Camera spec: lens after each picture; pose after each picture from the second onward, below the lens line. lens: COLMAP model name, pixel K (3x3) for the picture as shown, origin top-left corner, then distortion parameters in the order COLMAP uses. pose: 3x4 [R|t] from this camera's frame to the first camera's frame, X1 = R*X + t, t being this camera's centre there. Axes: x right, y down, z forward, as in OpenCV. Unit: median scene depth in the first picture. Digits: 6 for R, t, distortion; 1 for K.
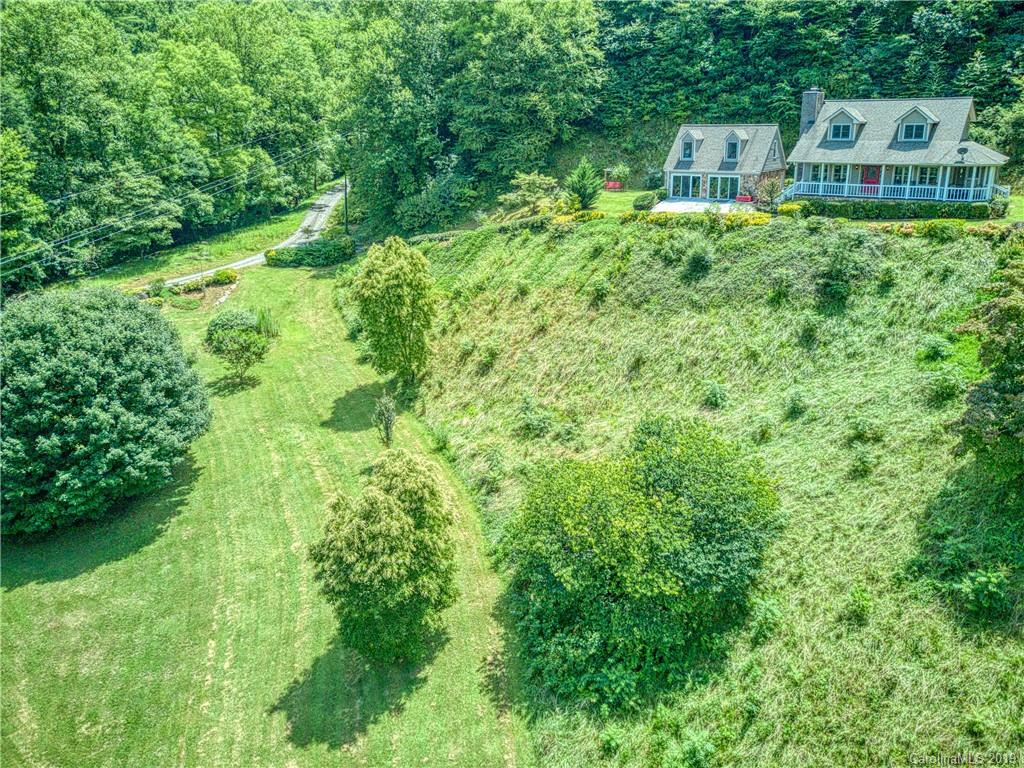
lens RADIAL K [[793.0, 0, 529.3], [0, 793.0, 343.3], [0, 0, 1]] dist [0.007371, -0.027846]
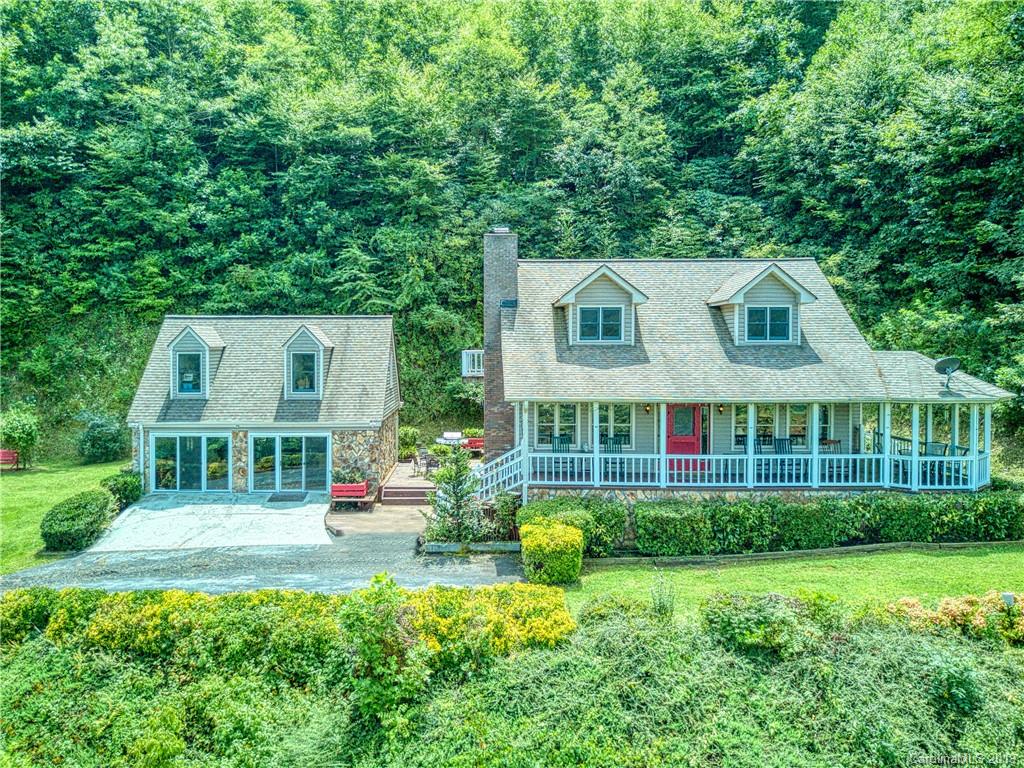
lens RADIAL K [[804.3, 0, 451.4], [0, 804.3, 367.0], [0, 0, 1]] dist [-0.001366, -0.000547]
pose [[0.842017, -0.007296, 0.539402, 0.099787], [0.138983, 0.969087, -0.203847, -0.158058], [-0.521240, 0.246611, 0.817002, 0.650582]]
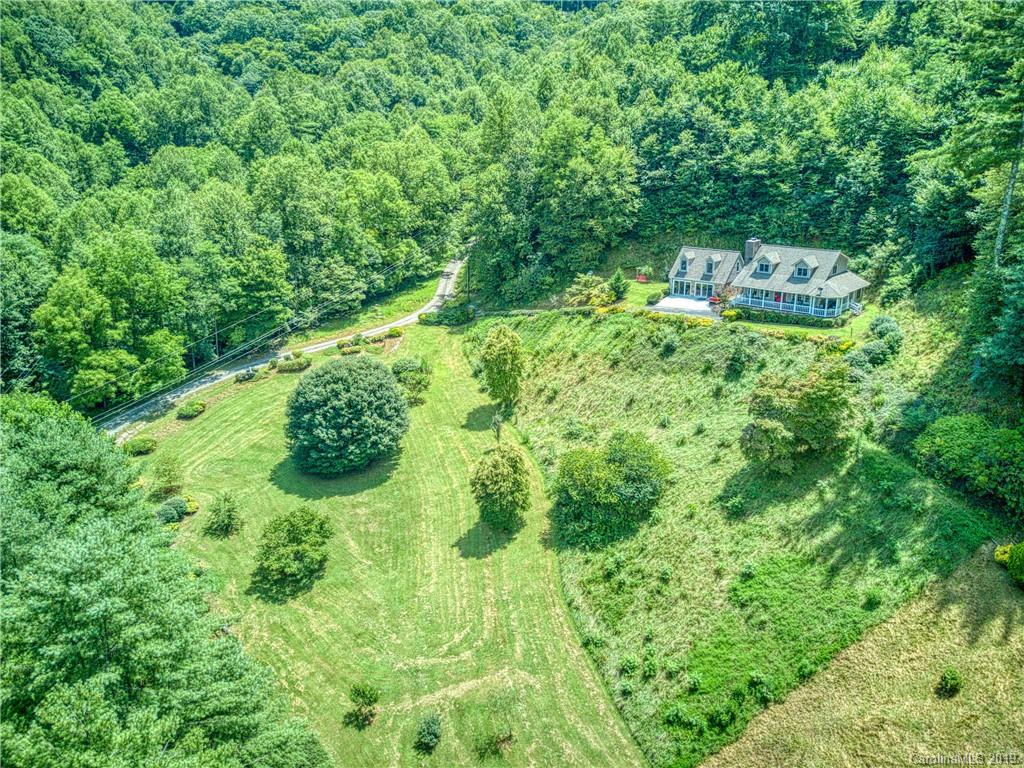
lens RADIAL K [[787.7, 0, 517.4], [0, 787.7, 381.1], [0, 0, 1]] dist [-0.002499, -0.001927]
pose [[0.991423, 0.031501, -0.126835, 0.082509], [-0.025946, 0.998640, 0.045216, -0.079229], [0.128087, -0.041537, 0.990893, -0.688082]]
